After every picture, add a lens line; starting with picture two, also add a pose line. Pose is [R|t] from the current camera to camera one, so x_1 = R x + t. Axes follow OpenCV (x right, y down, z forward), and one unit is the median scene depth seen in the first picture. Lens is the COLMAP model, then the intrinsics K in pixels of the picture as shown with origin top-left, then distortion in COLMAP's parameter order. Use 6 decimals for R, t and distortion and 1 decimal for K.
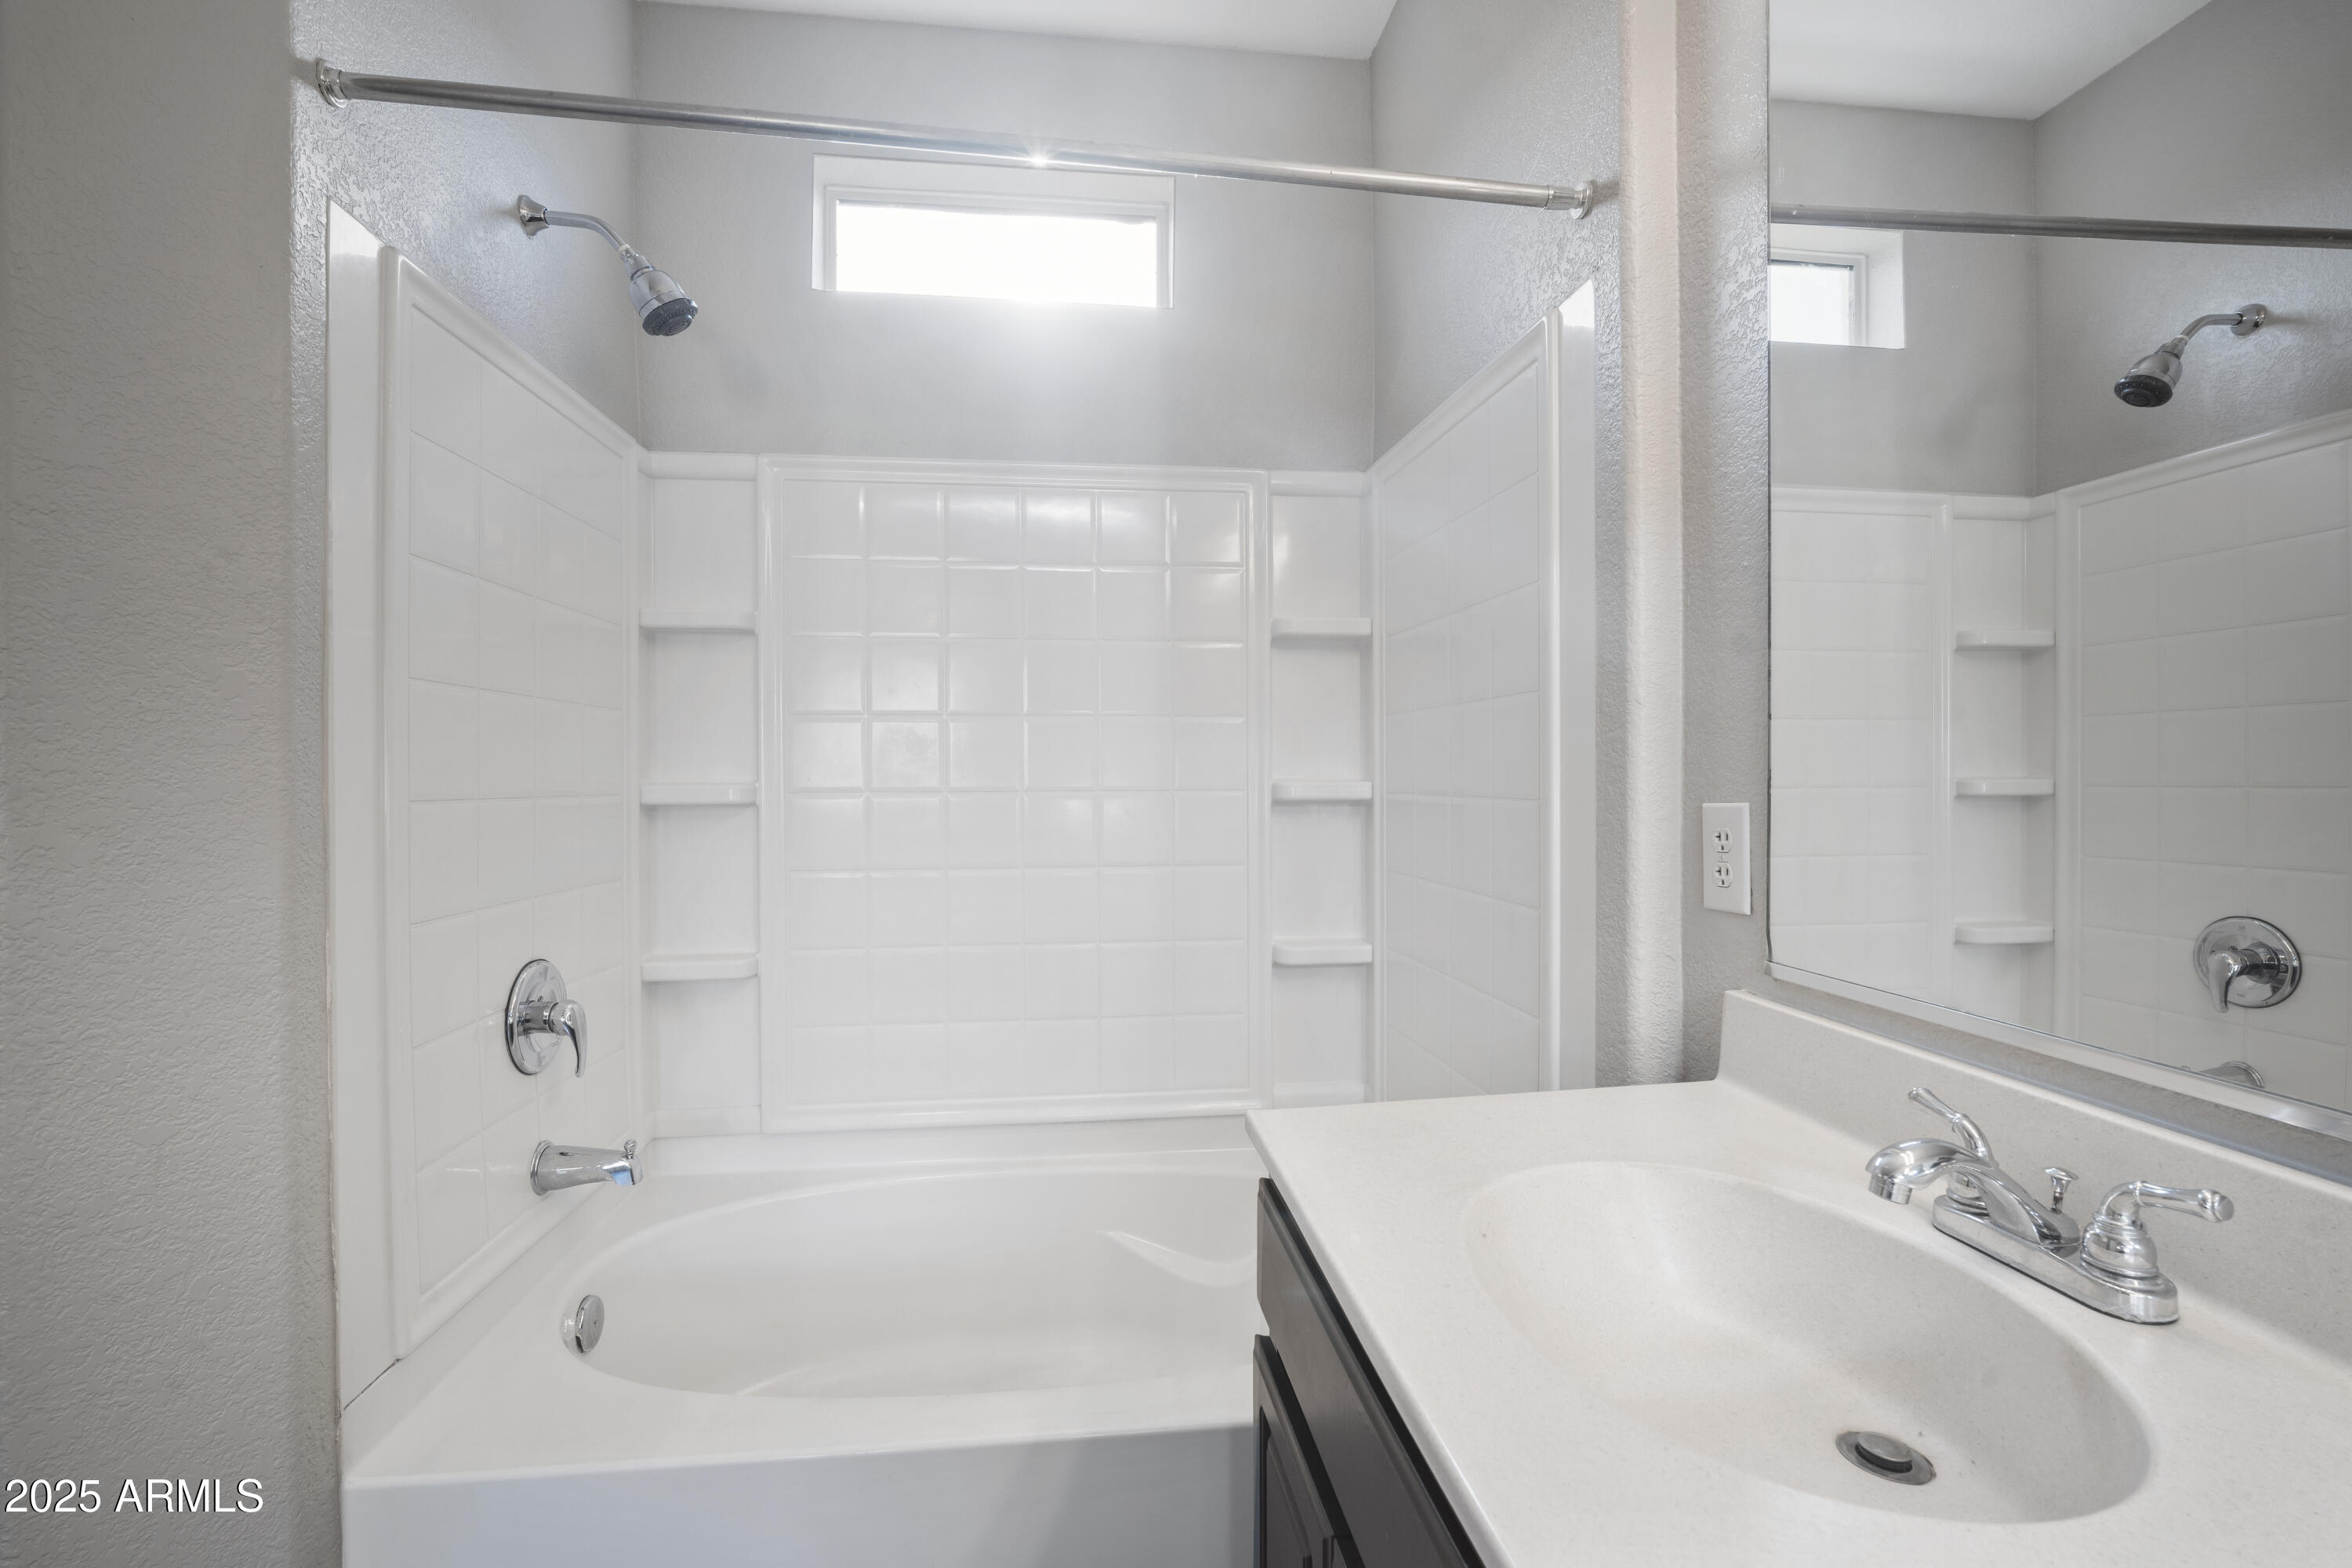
lens RADIAL K [[1033.0, 0, 1162.1], [0, 1033.0, 777.2], [0, 0, 1]] dist [-0.008839, 0.001860]
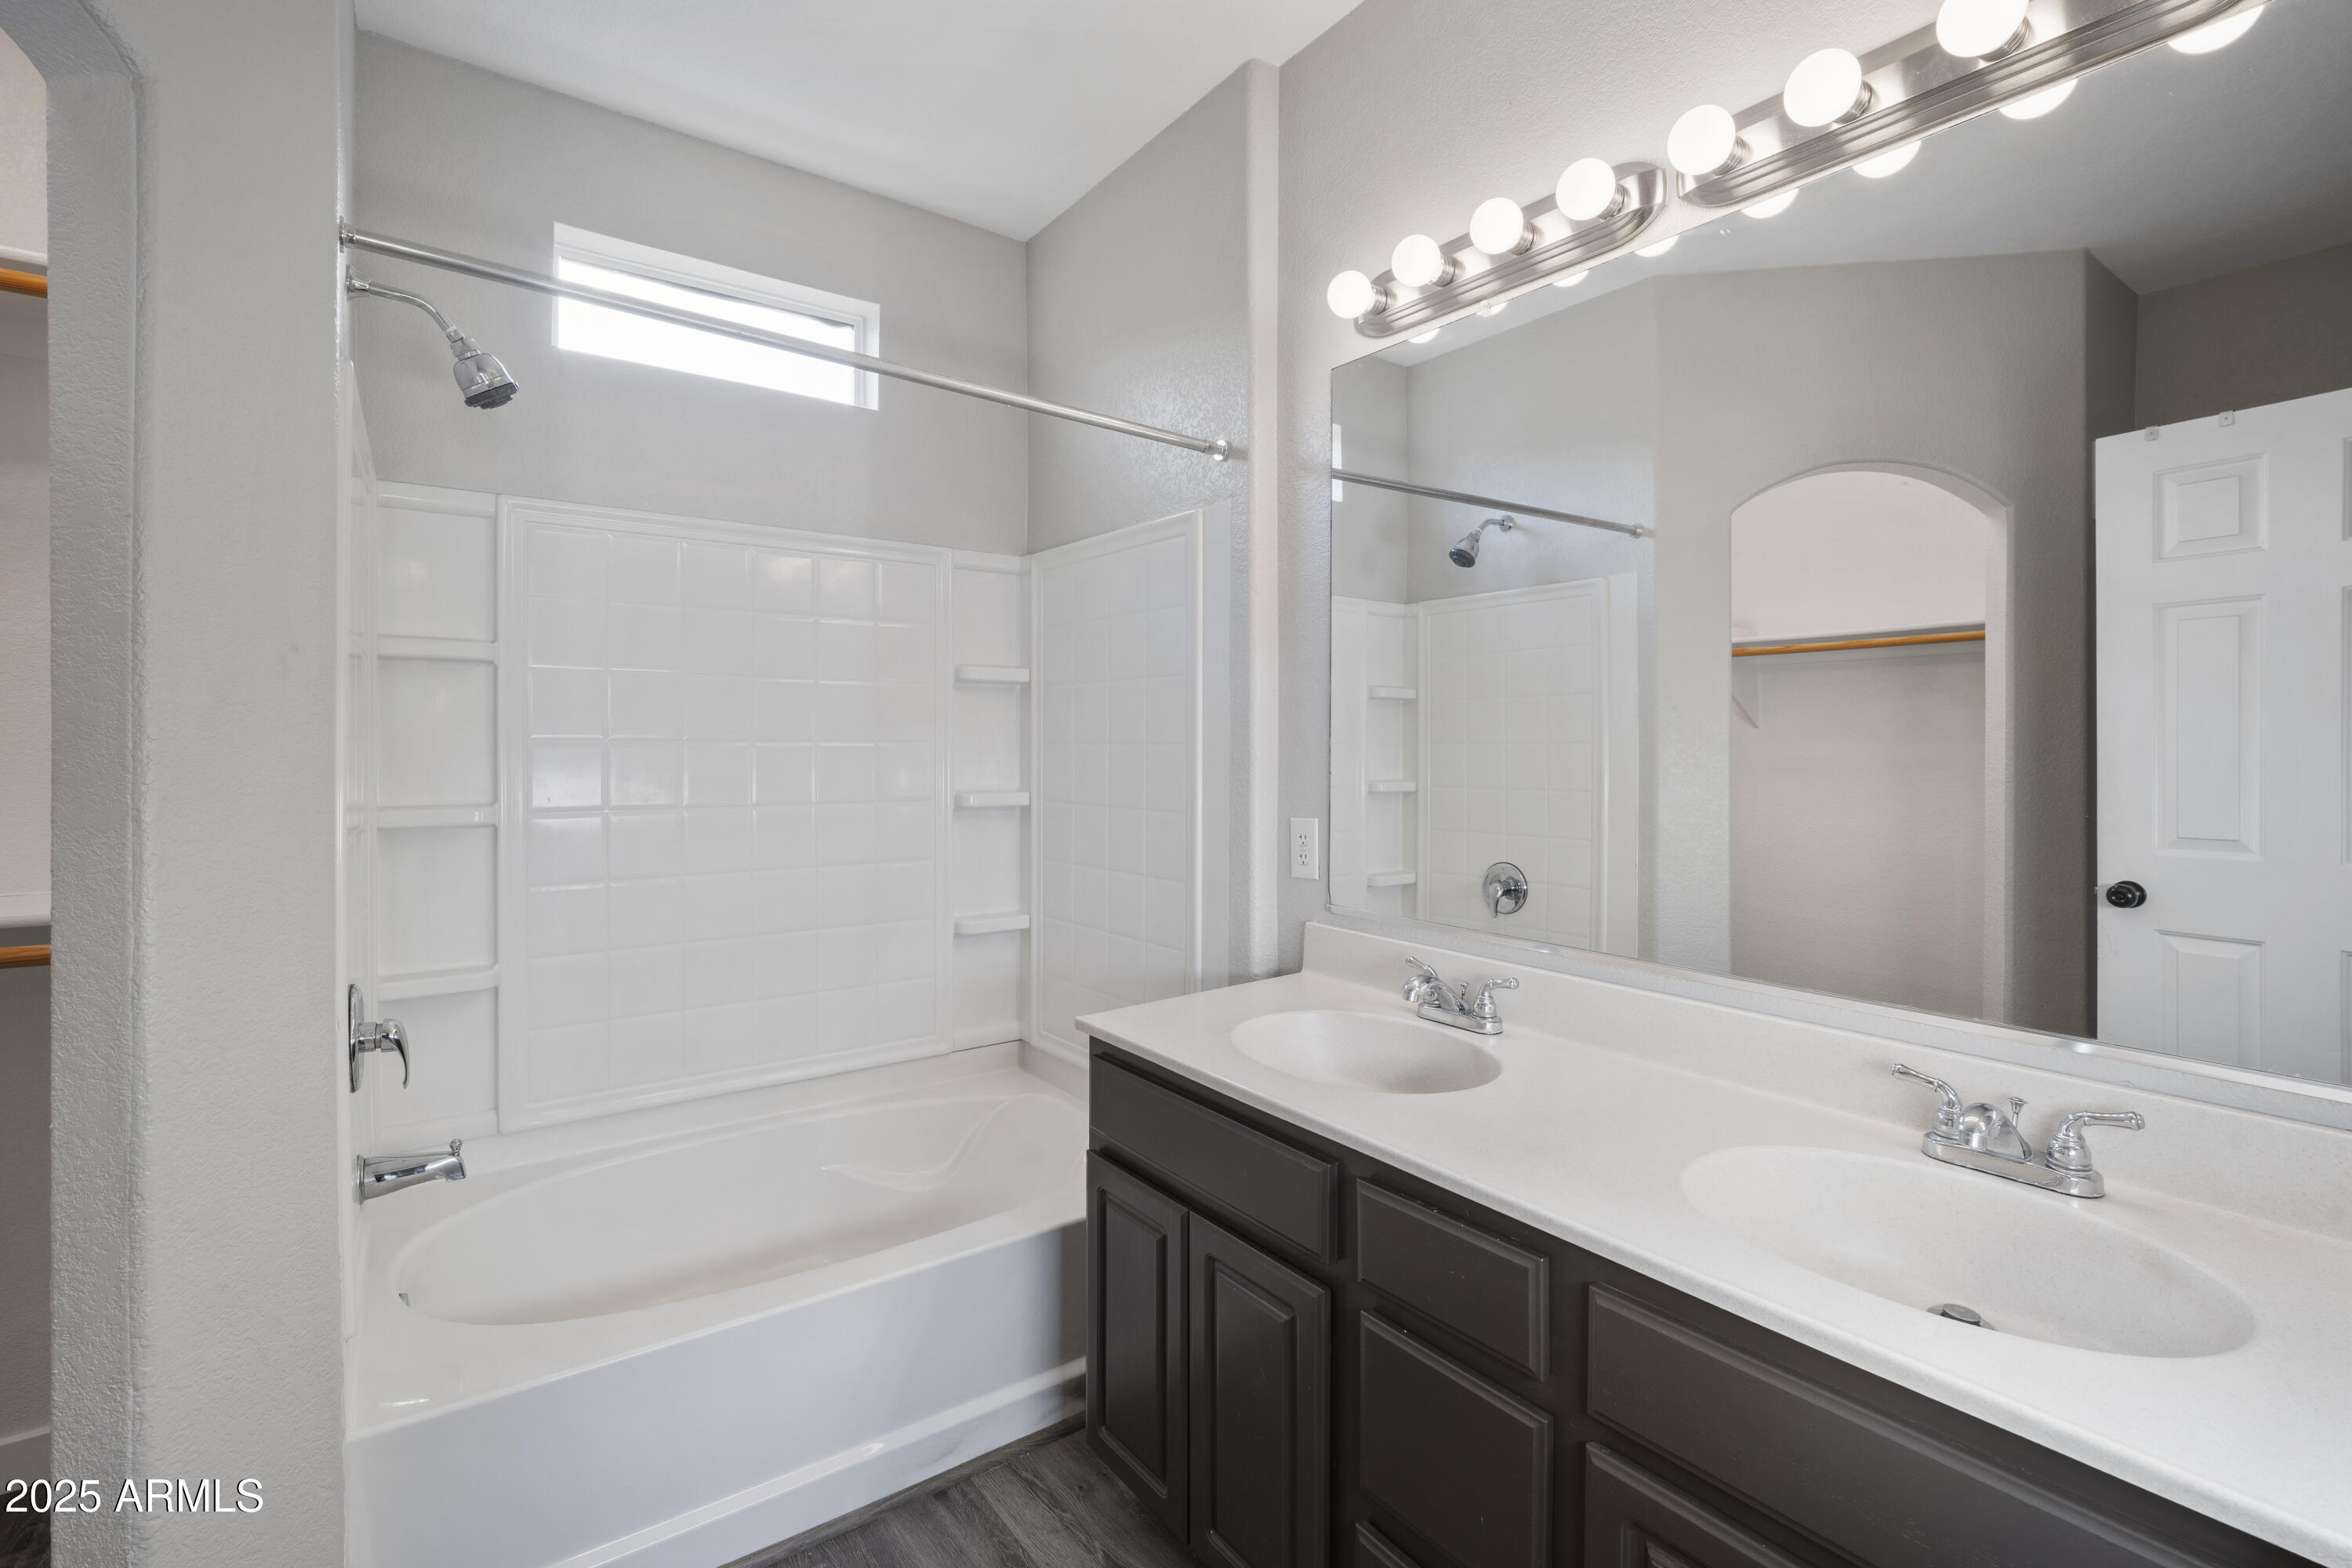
lens RADIAL K [[1033.0, 0, 1157.3], [0, 1033.0, 749.3], [0, 0, 1]] dist [-0.008839, 0.001860]
pose [[0.877227, 0.003576, 0.480063, -0.317061], [-0.002533, 0.999993, -0.002821, -0.052112], [-0.480070, 0.001258, 0.877229, -0.267080]]
